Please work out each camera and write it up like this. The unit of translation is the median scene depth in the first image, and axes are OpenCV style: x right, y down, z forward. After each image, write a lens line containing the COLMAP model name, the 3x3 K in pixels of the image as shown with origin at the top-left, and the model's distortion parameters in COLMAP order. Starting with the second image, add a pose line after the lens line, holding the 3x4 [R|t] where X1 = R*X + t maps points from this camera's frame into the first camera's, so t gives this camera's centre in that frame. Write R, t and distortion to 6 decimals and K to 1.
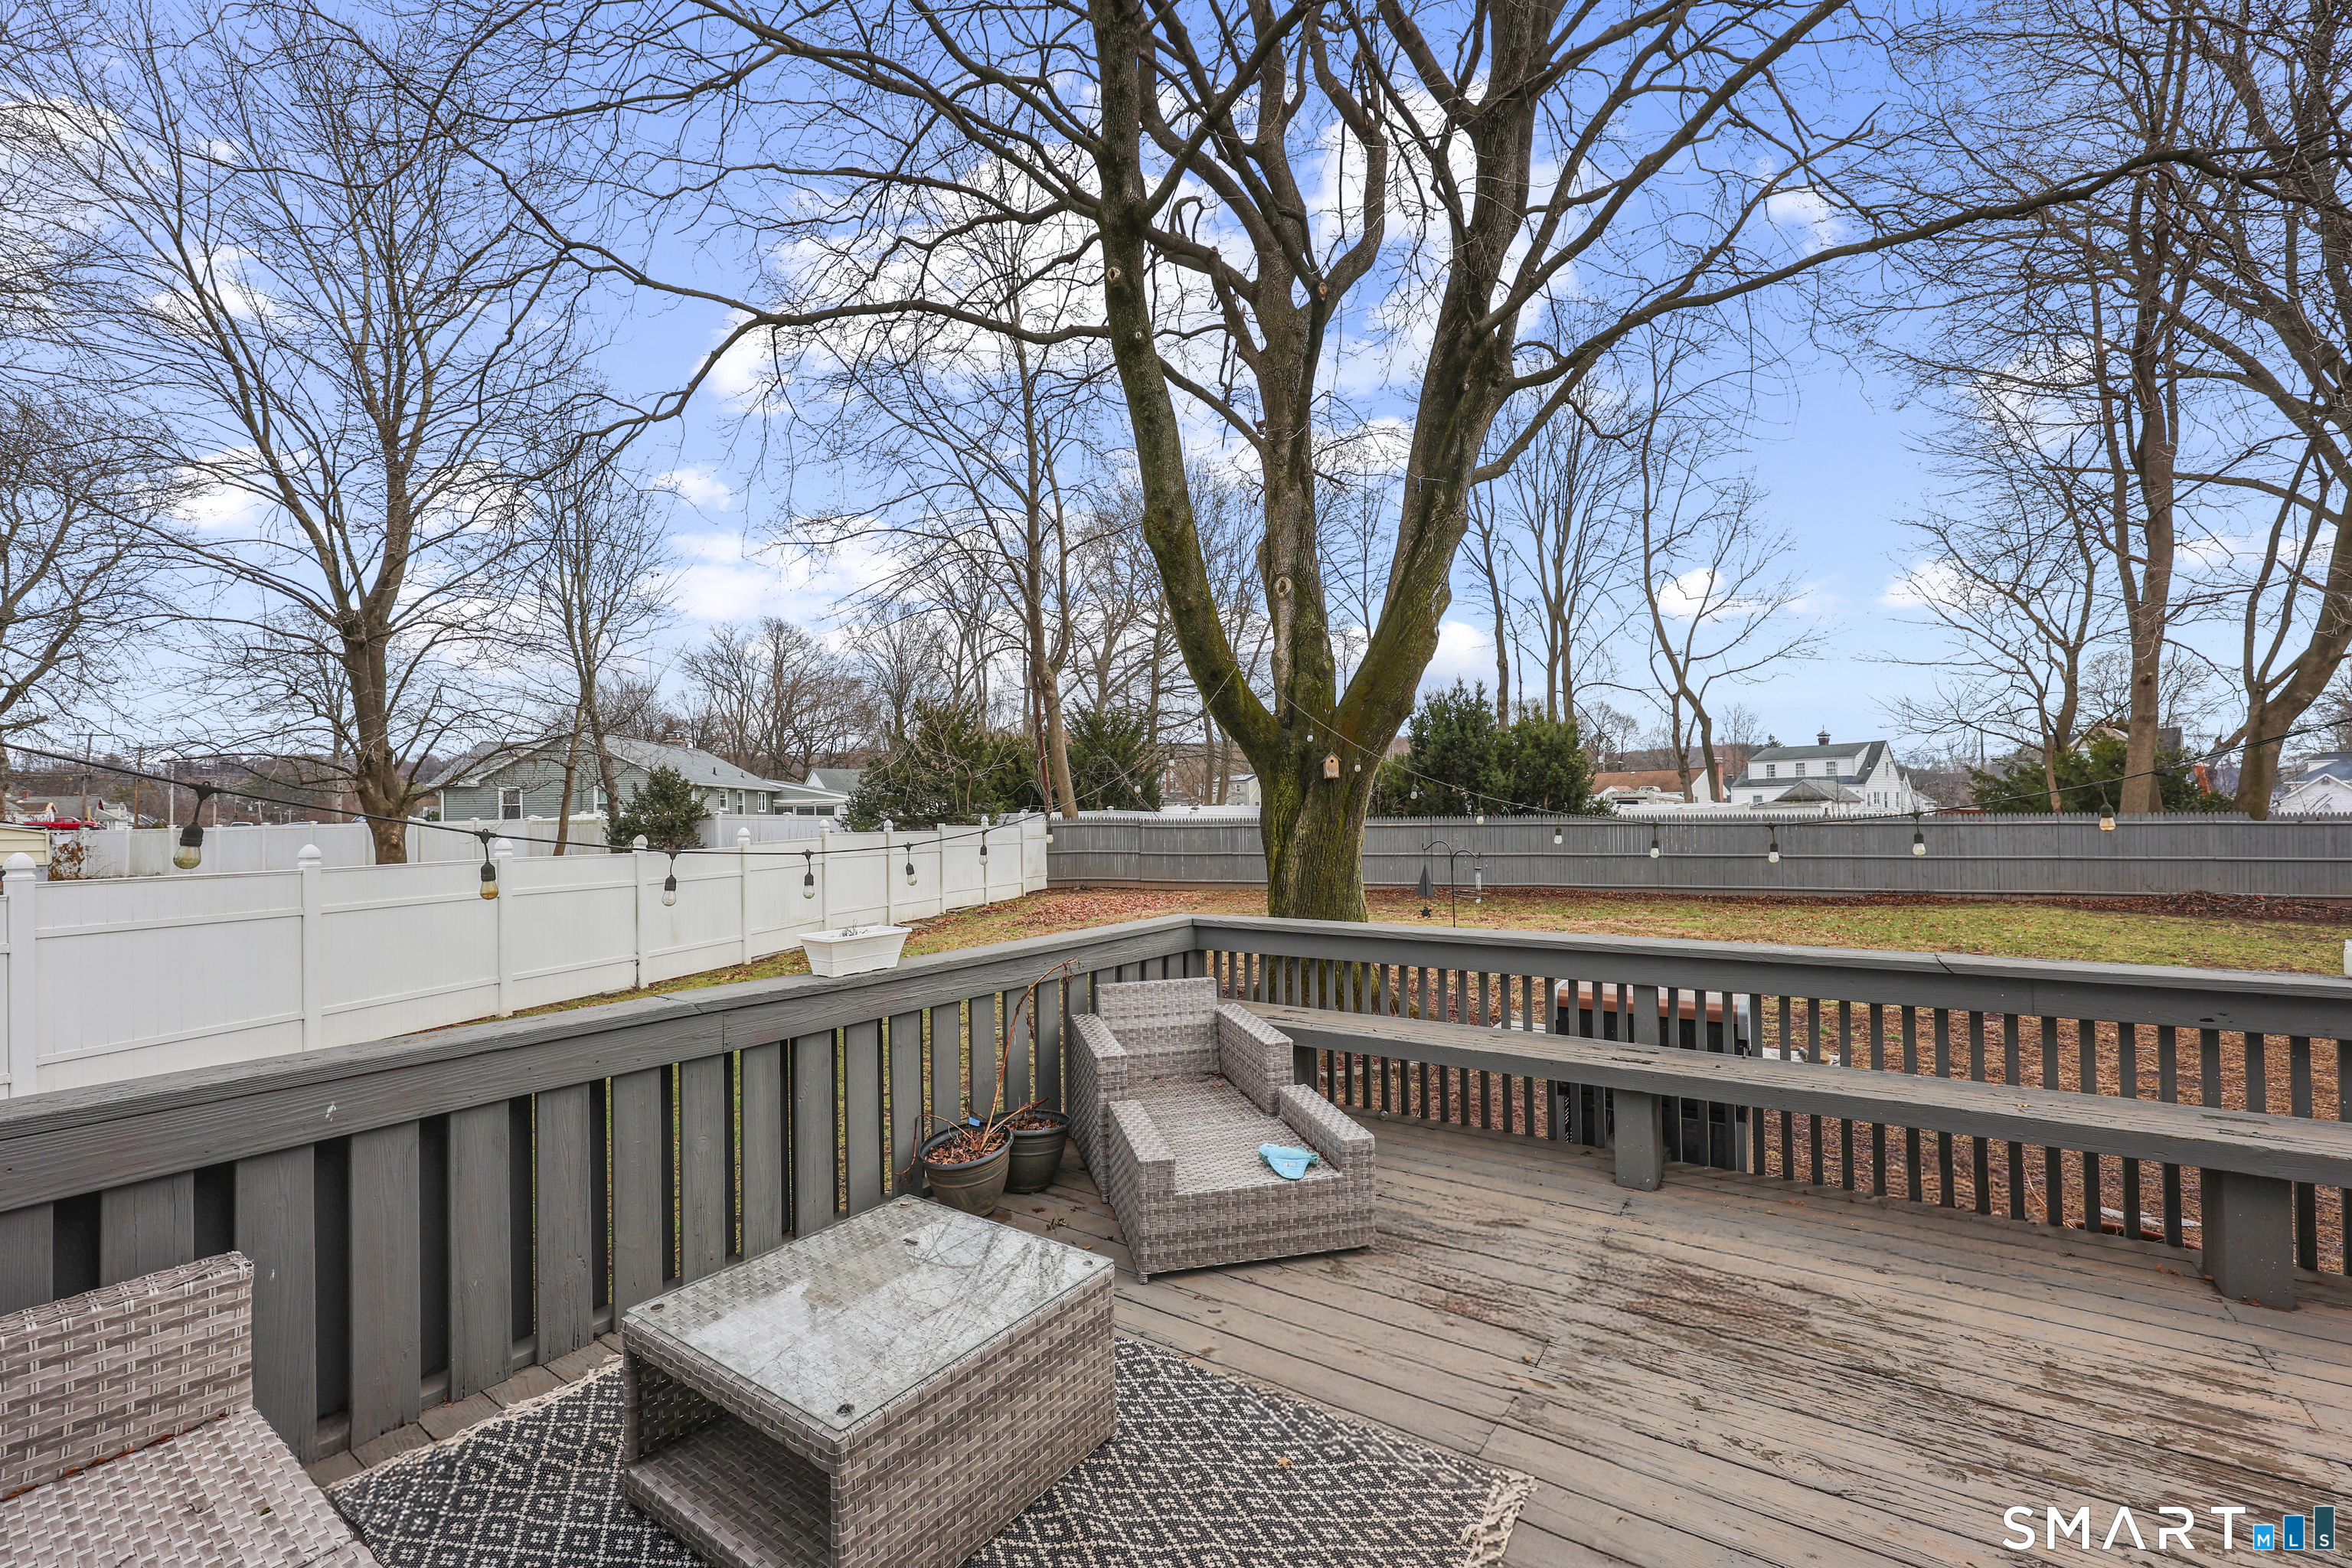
lens RADIAL K [[975.5, 0, 1176.0], [0, 975.5, 784.0], [0, 0, 1]] dist [-0.000058, -0.000098]
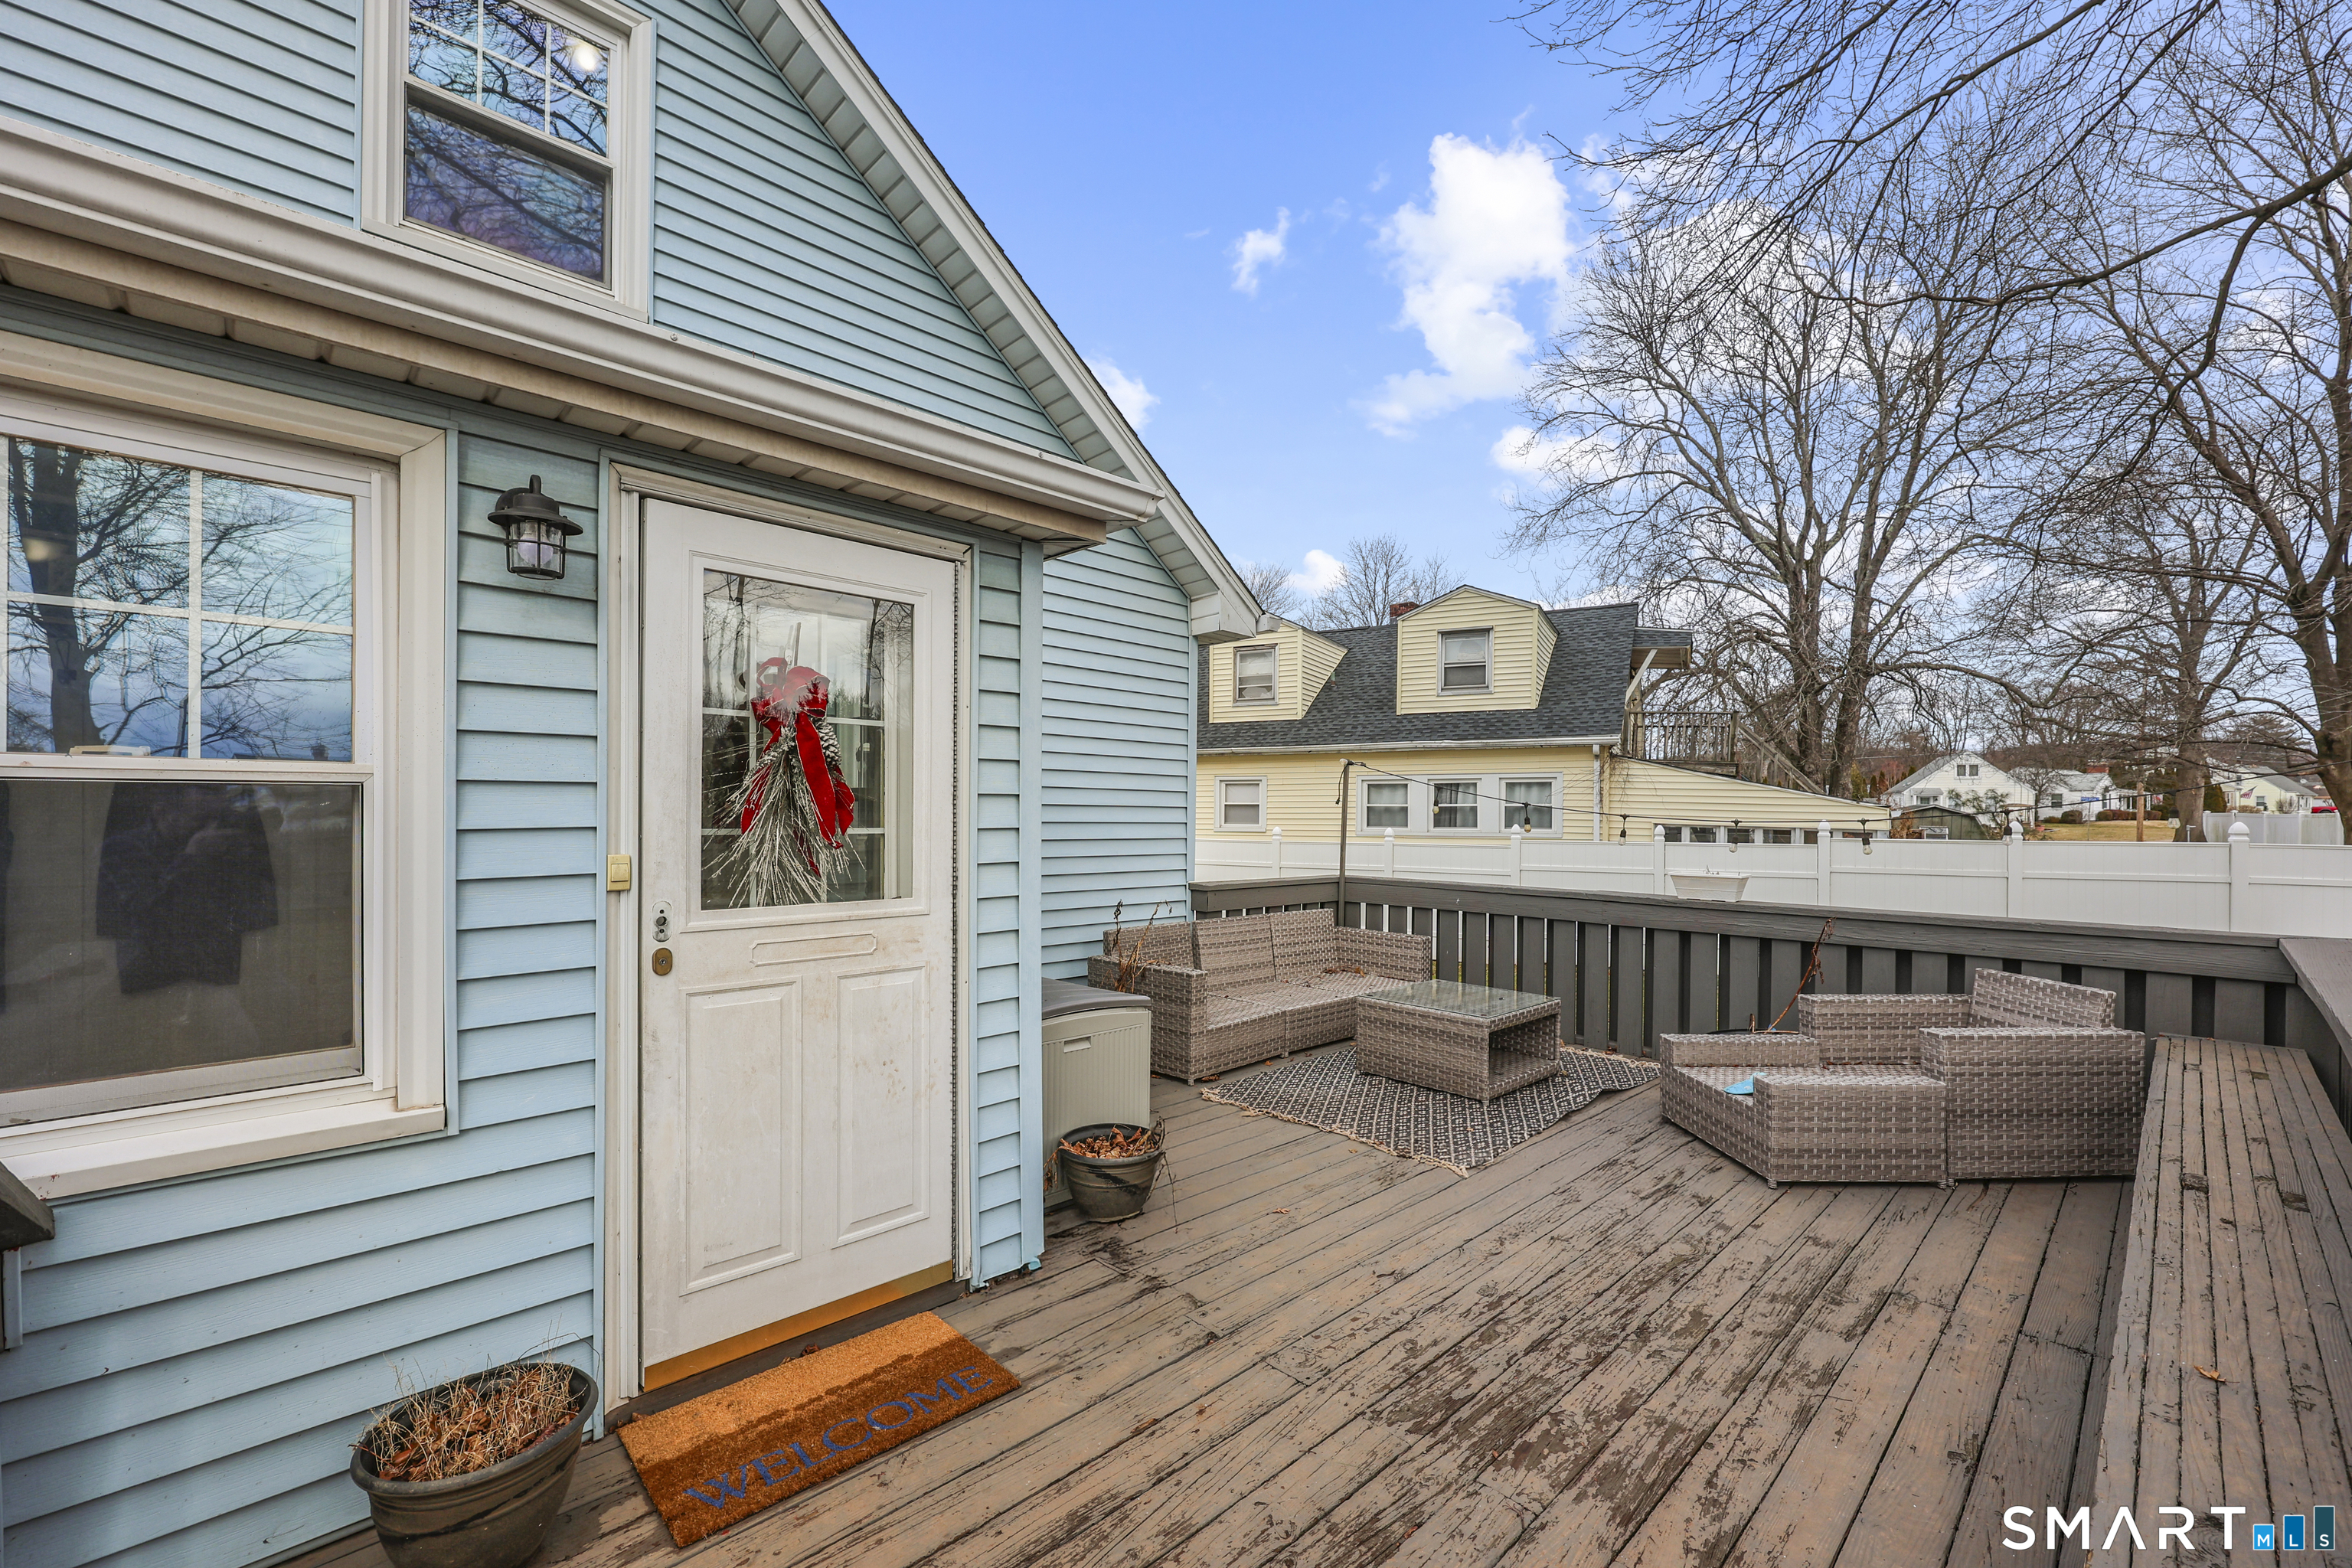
lens RADIAL K [[943.8, 0, 1181.1], [0, 943.8, 808.1], [0, 0, 1]] dist [-0.001107, -0.000091]
pose [[-0.196530, 0.022481, -0.980240, 1.193039], [0.011398, 0.999722, 0.020643, 0.020996], [0.980431, -0.007115, -0.196732, 0.489571]]
